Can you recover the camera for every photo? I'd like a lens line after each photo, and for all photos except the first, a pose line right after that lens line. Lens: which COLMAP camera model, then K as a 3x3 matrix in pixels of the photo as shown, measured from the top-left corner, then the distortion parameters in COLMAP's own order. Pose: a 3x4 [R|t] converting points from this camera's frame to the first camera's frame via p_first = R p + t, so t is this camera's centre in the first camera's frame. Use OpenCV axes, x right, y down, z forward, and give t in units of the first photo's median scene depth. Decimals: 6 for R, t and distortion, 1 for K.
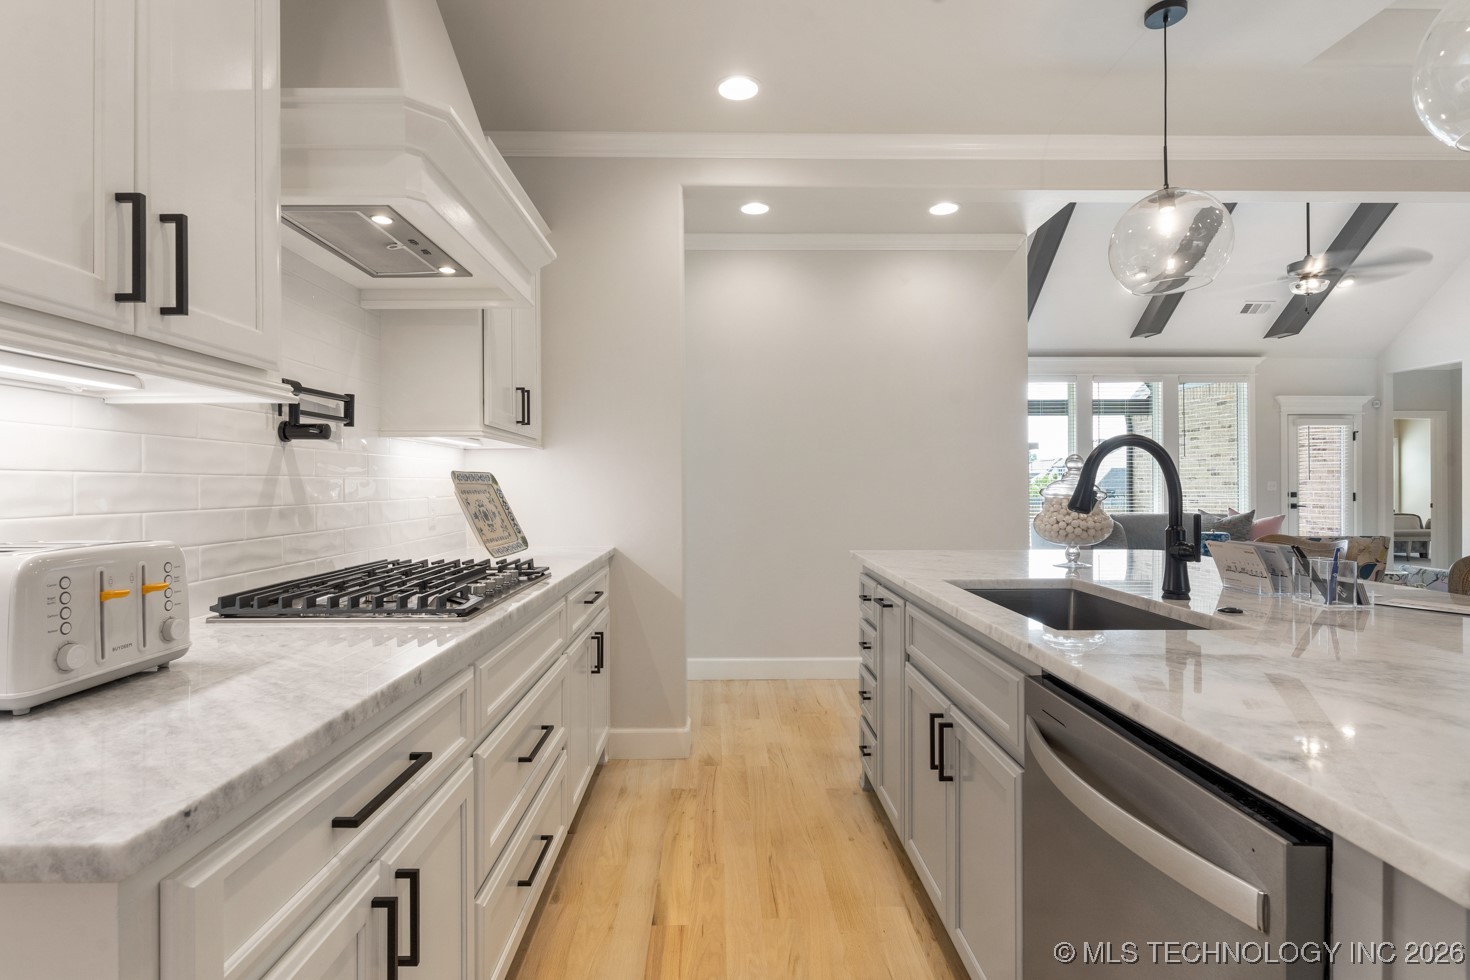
lens RADIAL K [[713.3, 0, 732.2], [0, 713.3, 483.0], [0, 0, 1]] dist [0.000930, 0.000063]
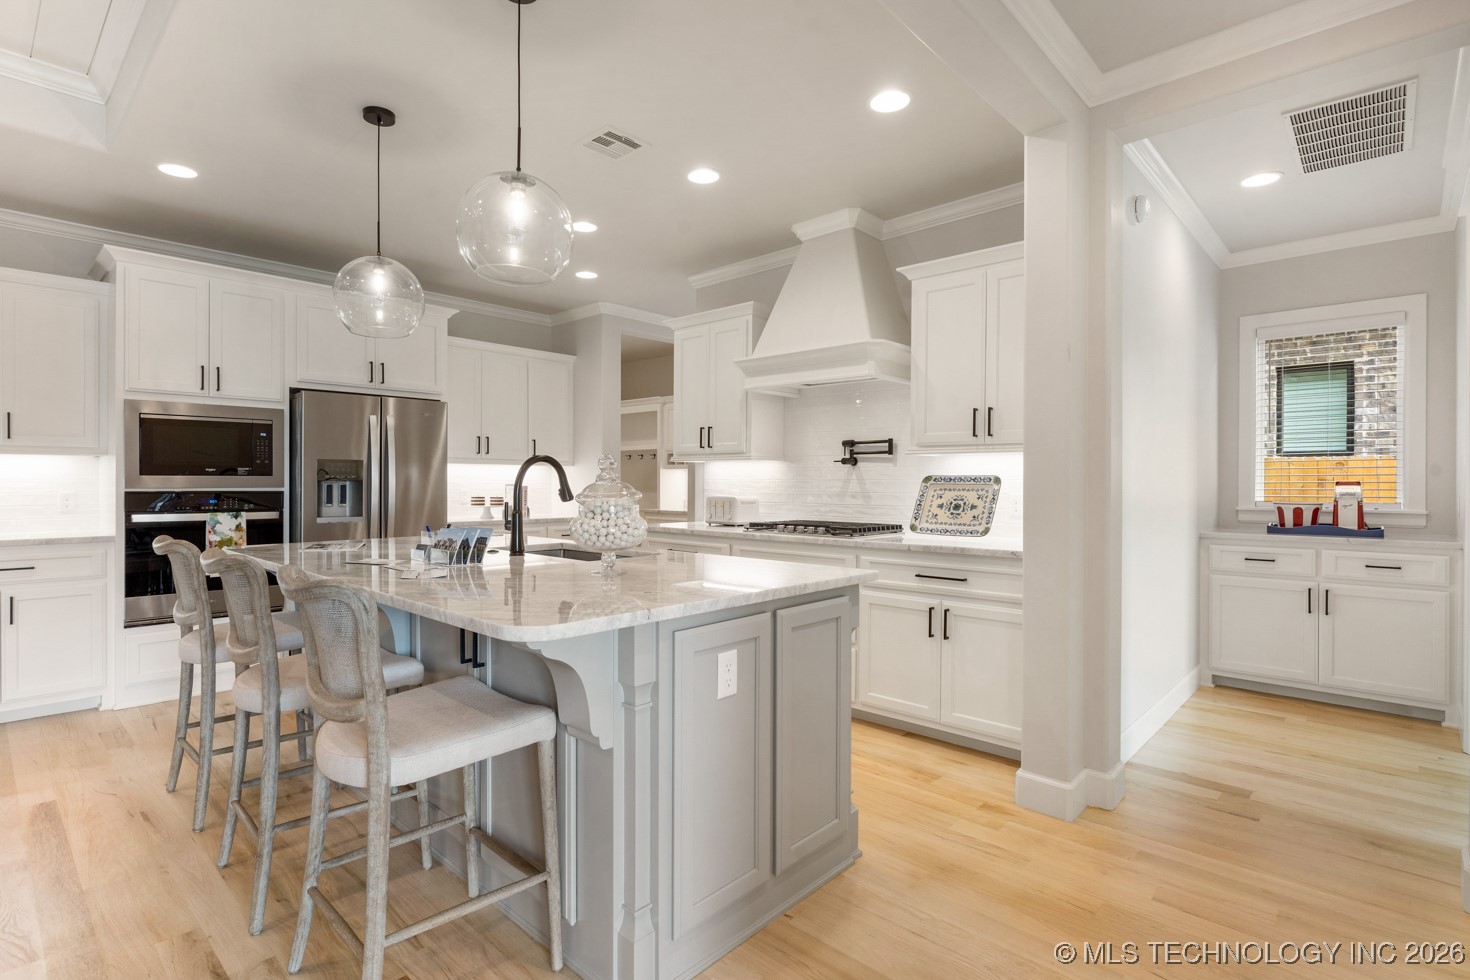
lens RADIAL K [[713.3, 0, 734.7], [0, 713.3, 483.9], [0, 0, 1]] dist [0.000930, 0.000063]
pose [[-0.671526, -0.000216, -0.740981, 2.713861], [-0.008200, 0.999941, 0.007141, -0.020805], [0.740936, 0.010871, -0.671488, 4.456382]]
